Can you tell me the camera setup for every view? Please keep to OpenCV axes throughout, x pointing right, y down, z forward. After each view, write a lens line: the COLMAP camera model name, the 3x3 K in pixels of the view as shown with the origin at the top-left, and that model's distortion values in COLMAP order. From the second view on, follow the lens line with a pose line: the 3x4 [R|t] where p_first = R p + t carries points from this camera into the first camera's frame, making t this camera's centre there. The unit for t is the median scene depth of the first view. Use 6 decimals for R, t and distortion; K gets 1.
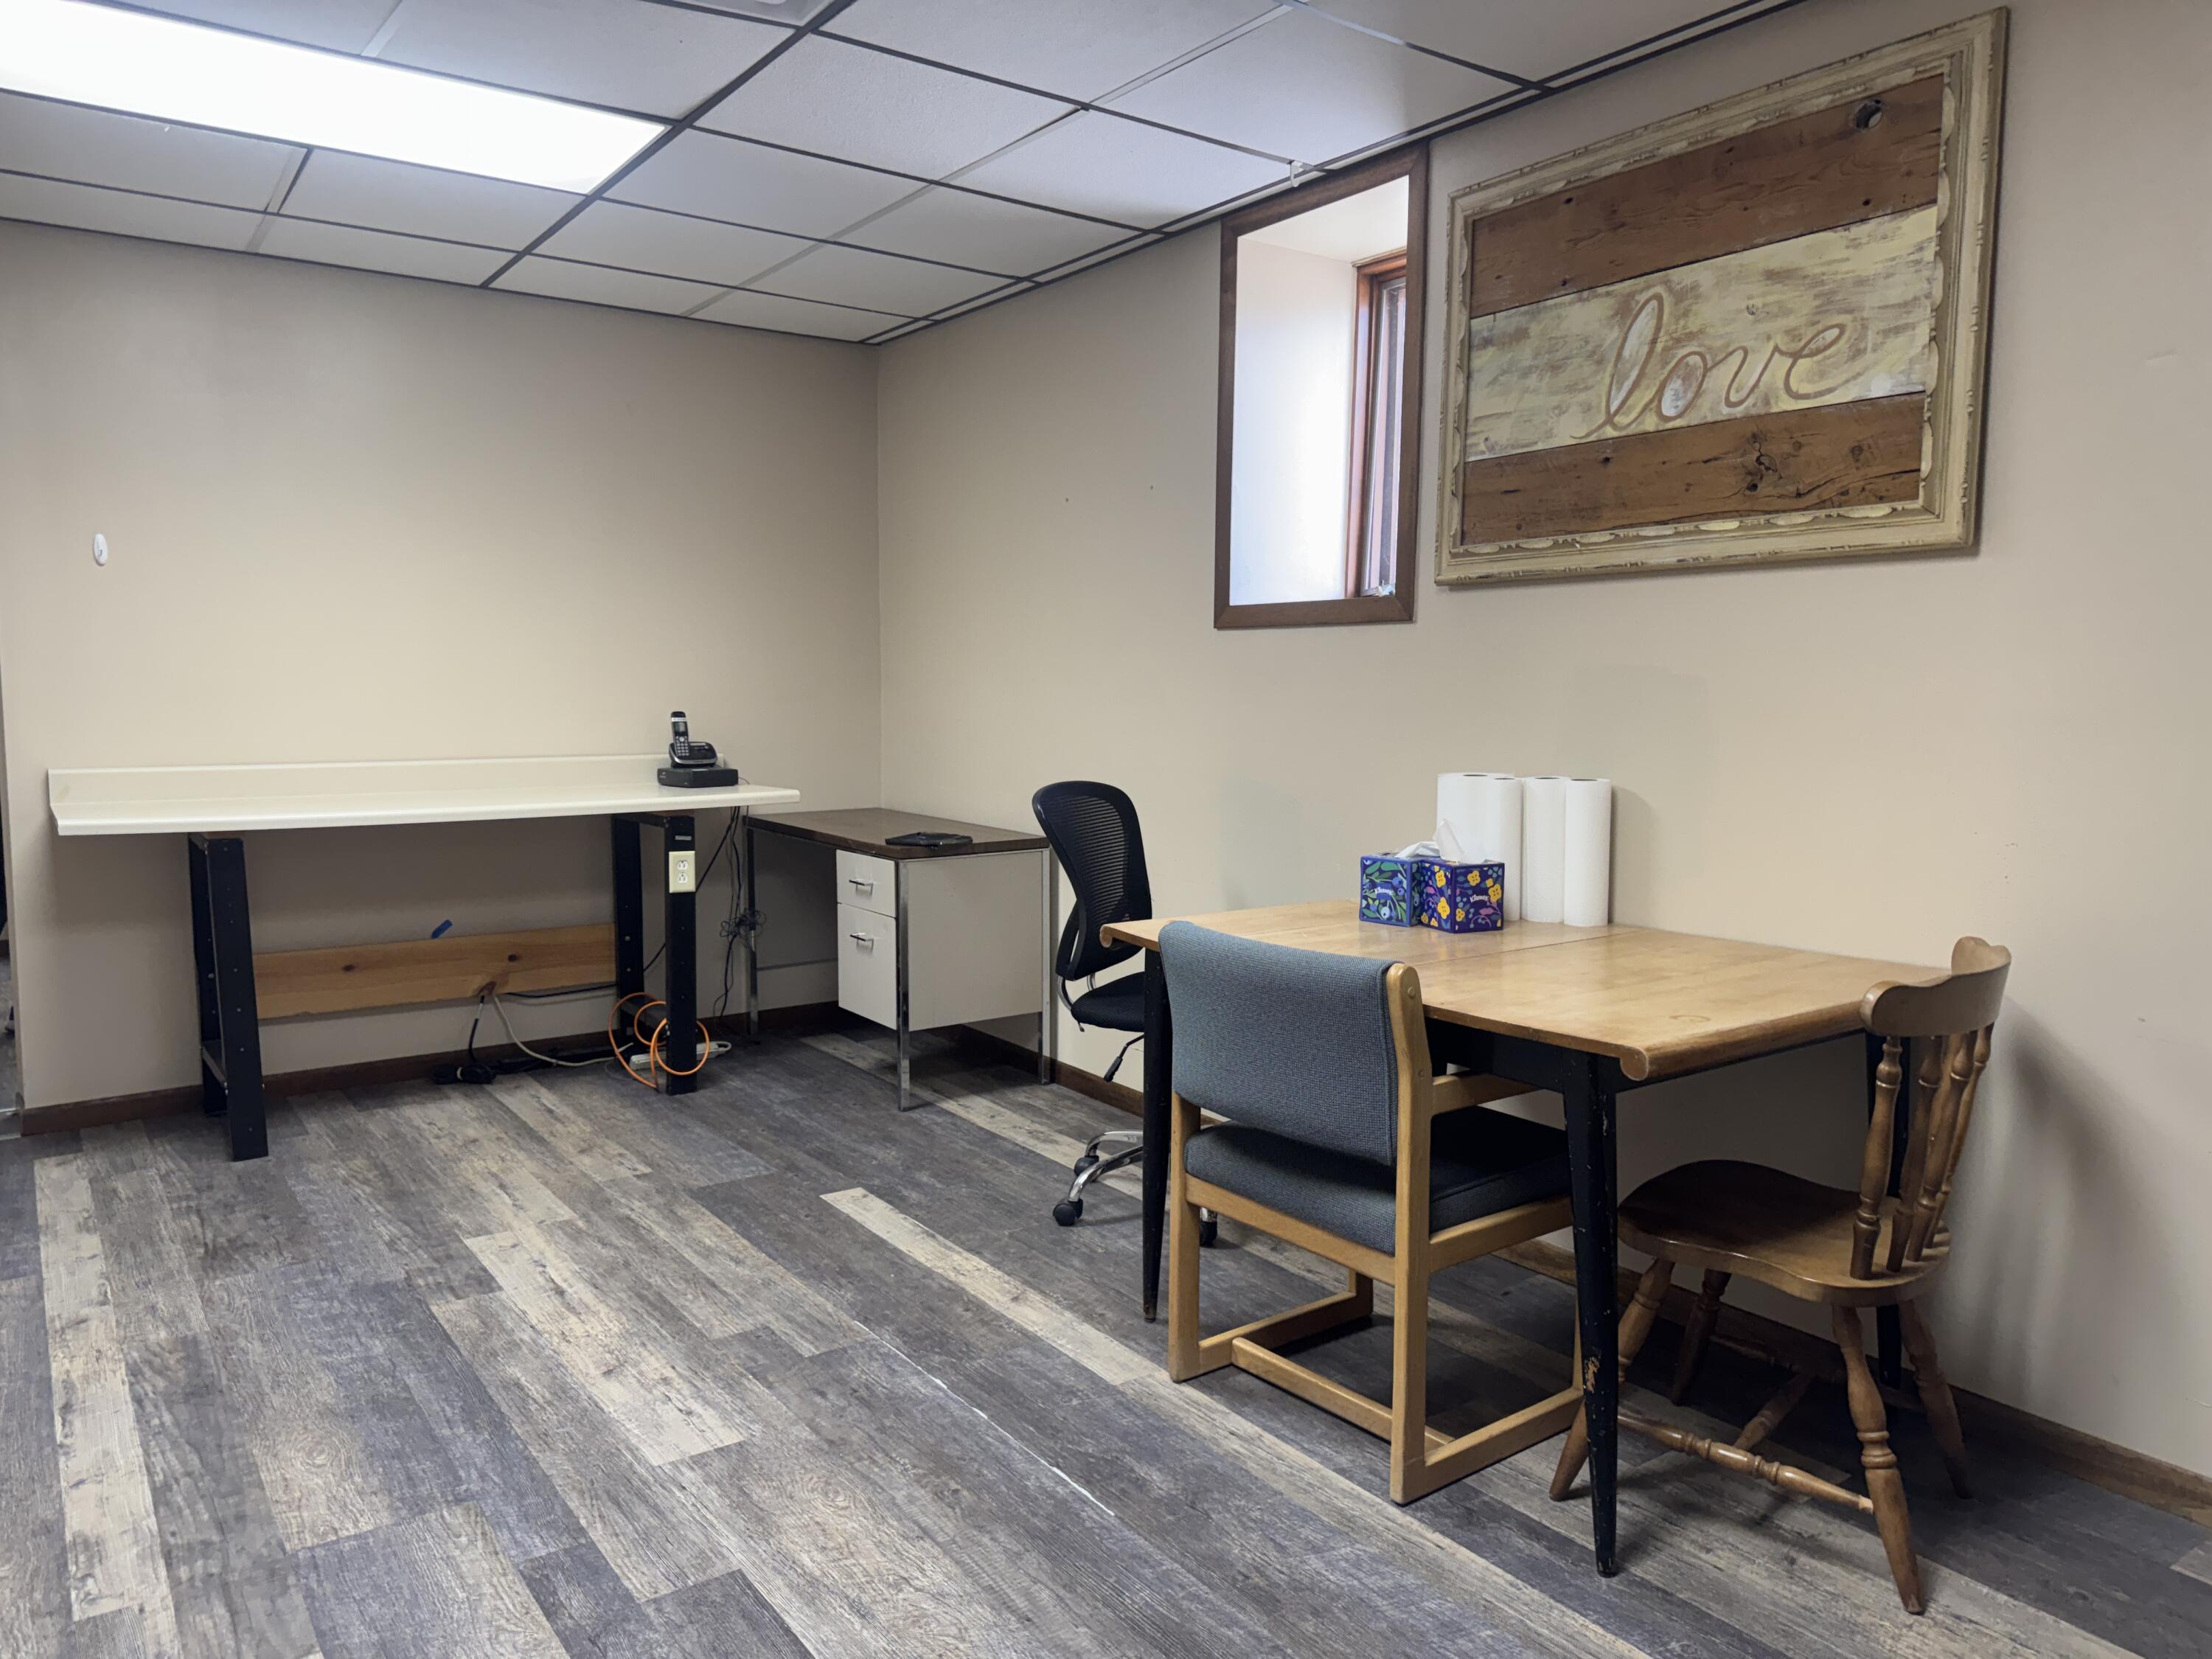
lens RADIAL K [[1571.8, 0, 1121.8], [0, 1571.8, 828.7], [0, 0, 1]] dist [0.020760, -0.016175]
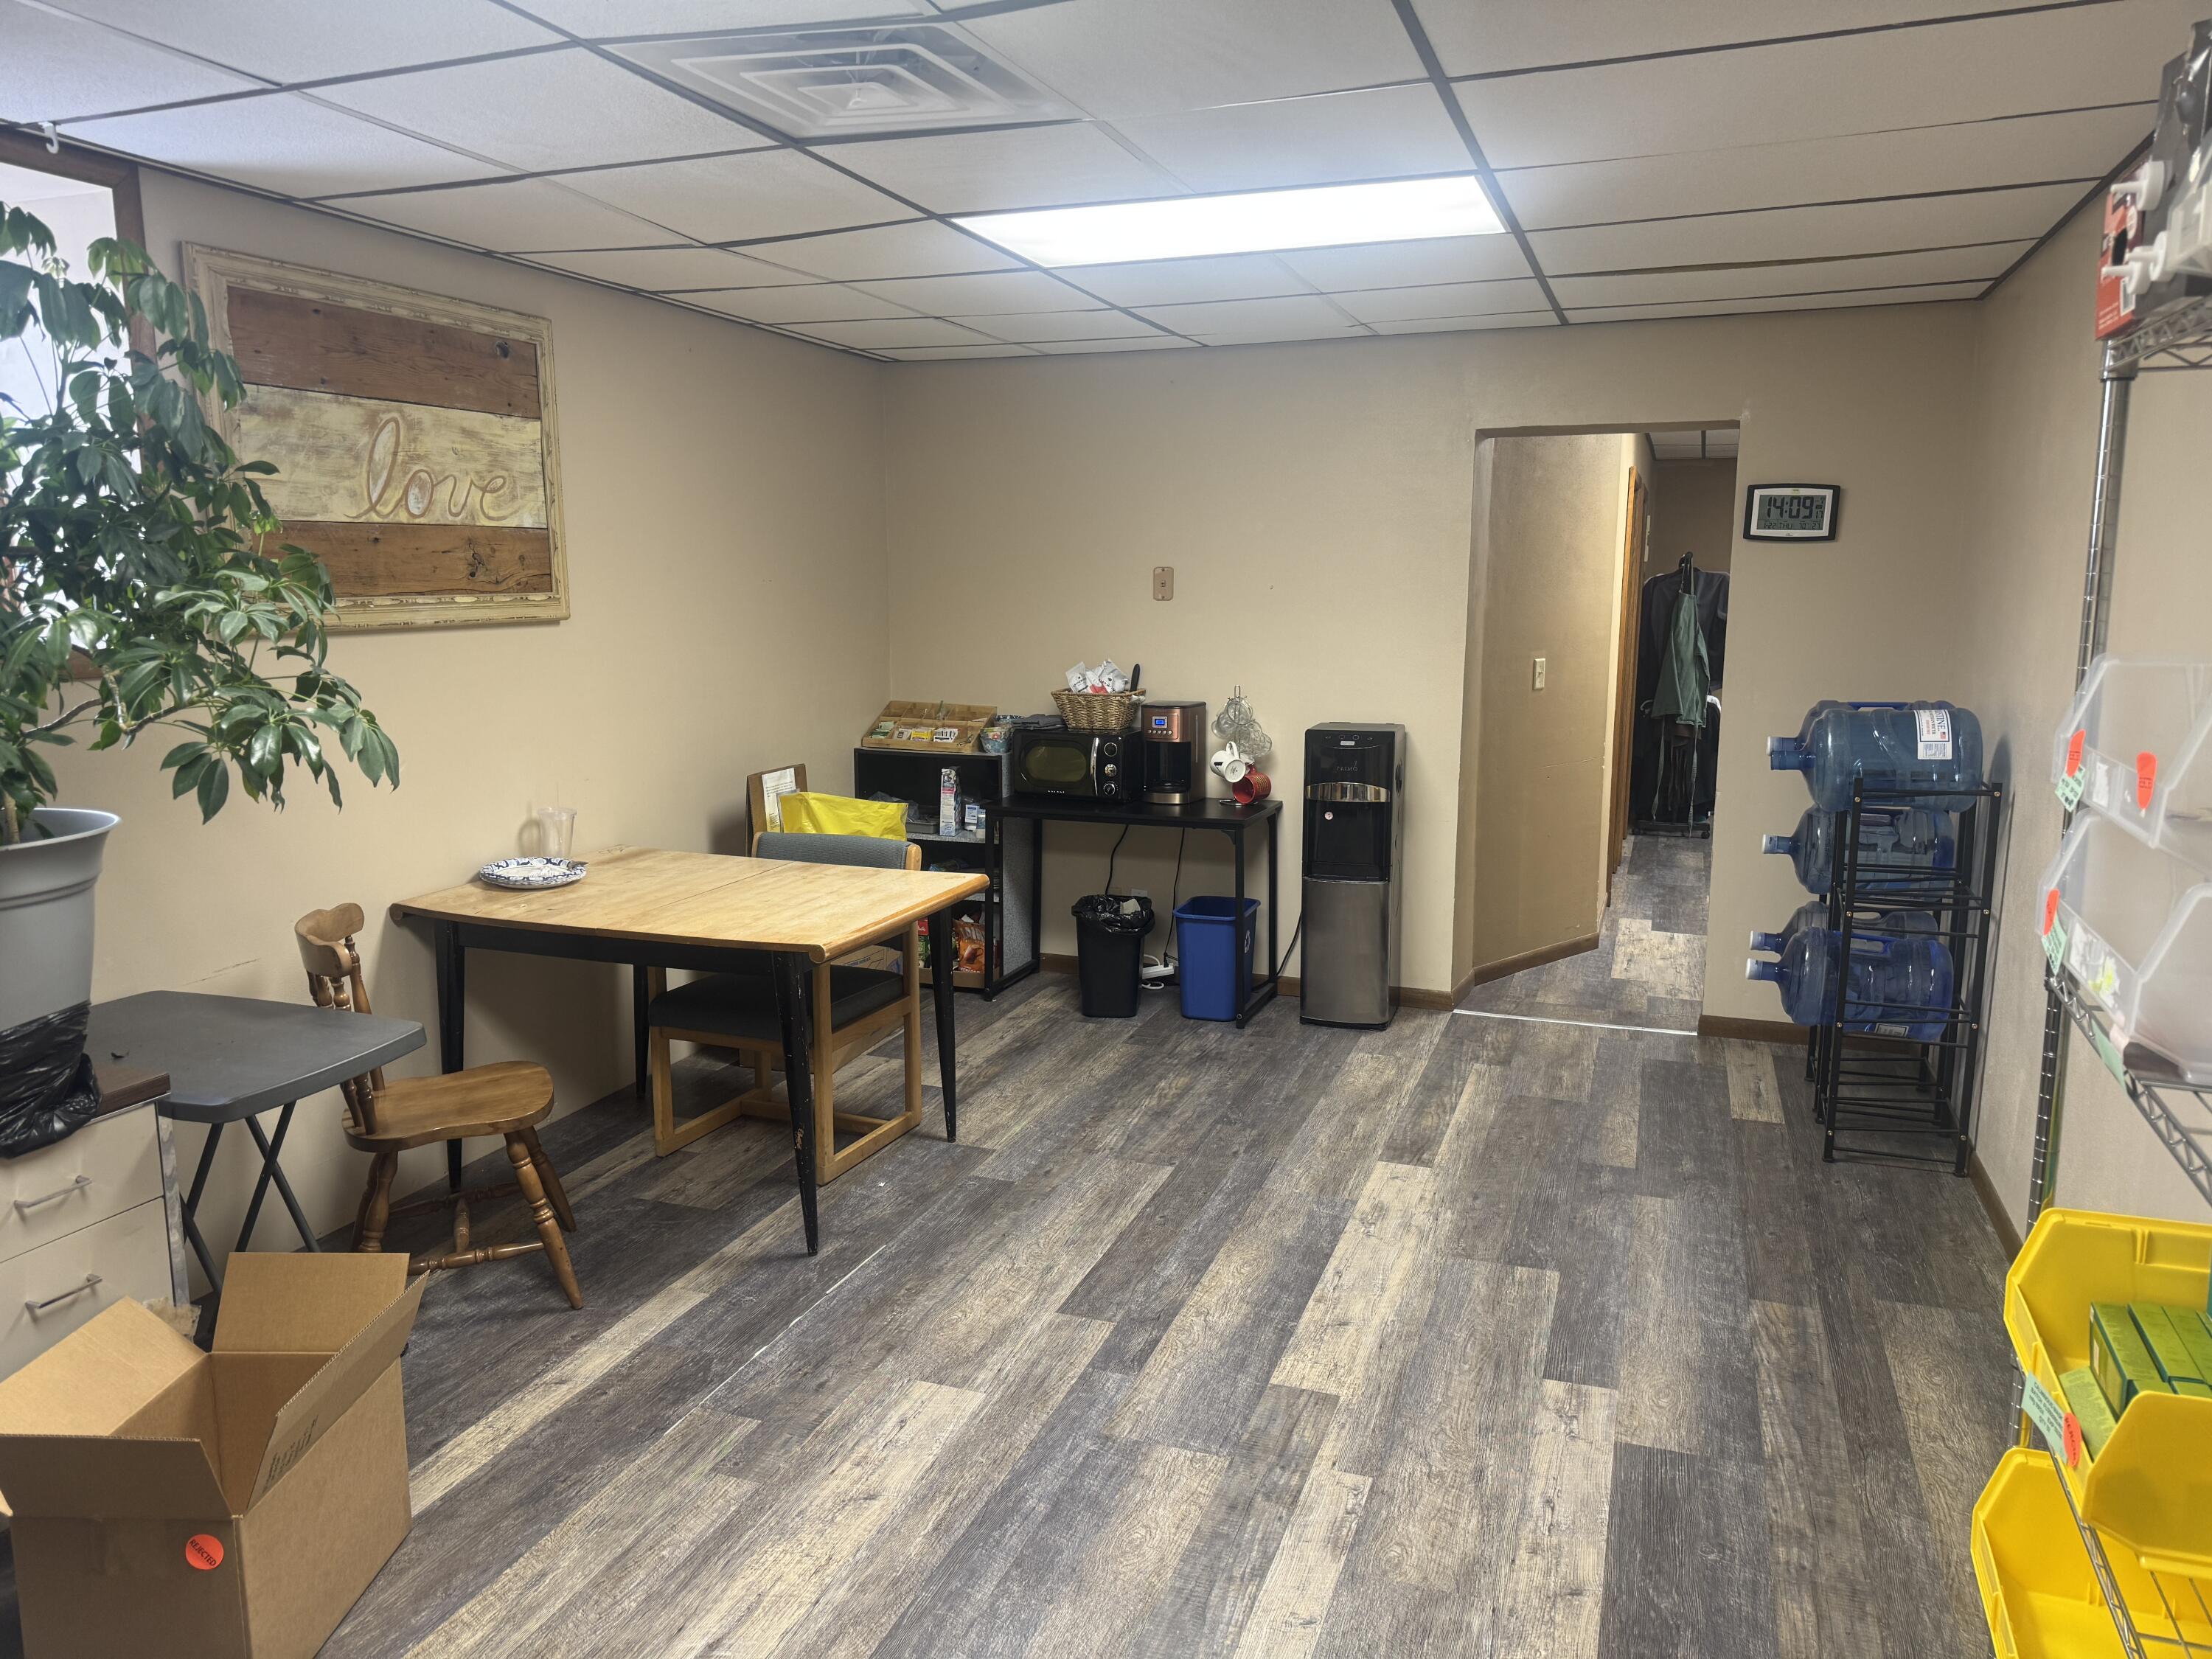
lens RADIAL K [[1571.8, 0, 1112.2], [0, 1571.8, 829.6], [0, 0, 1]] dist [0.020760, -0.016175]
pose [[-0.570406, -0.134637, 0.810253, -1.134750], [0.079935, 0.972692, 0.217902, -0.251299], [-0.817464, 0.189060, -0.544067, 1.324973]]
